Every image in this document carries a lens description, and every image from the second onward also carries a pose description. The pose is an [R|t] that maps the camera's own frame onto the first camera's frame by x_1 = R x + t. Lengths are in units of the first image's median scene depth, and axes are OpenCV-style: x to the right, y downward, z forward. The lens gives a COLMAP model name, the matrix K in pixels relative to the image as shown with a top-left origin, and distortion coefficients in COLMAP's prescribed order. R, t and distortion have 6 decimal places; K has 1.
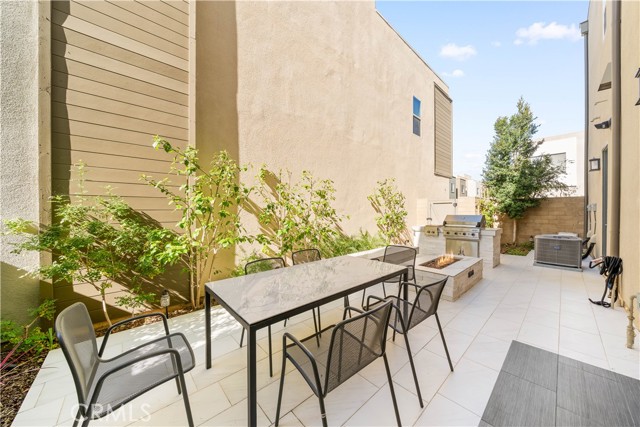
lens RADIAL K [[219.1, 0, 316.6], [0, 219.1, 210.6], [0, 0, 1]] dist [0.000578, -0.000066]
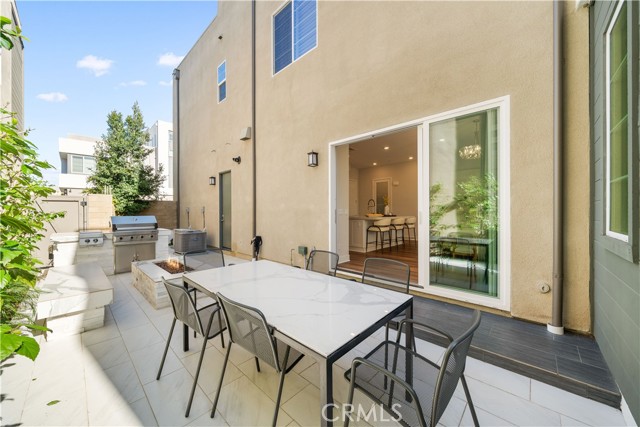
lens RADIAL K [[236.0, 0, 317.2], [0, 236.0, 213.1], [0, 0, 1]] dist [-0.001060, -0.000062]
pose [[-0.088284, -0.005408, 0.996081, -0.700824], [0.005378, 0.999968, 0.005906, 0.012212], [-0.996081, 0.005878, -0.088252, 0.725934]]
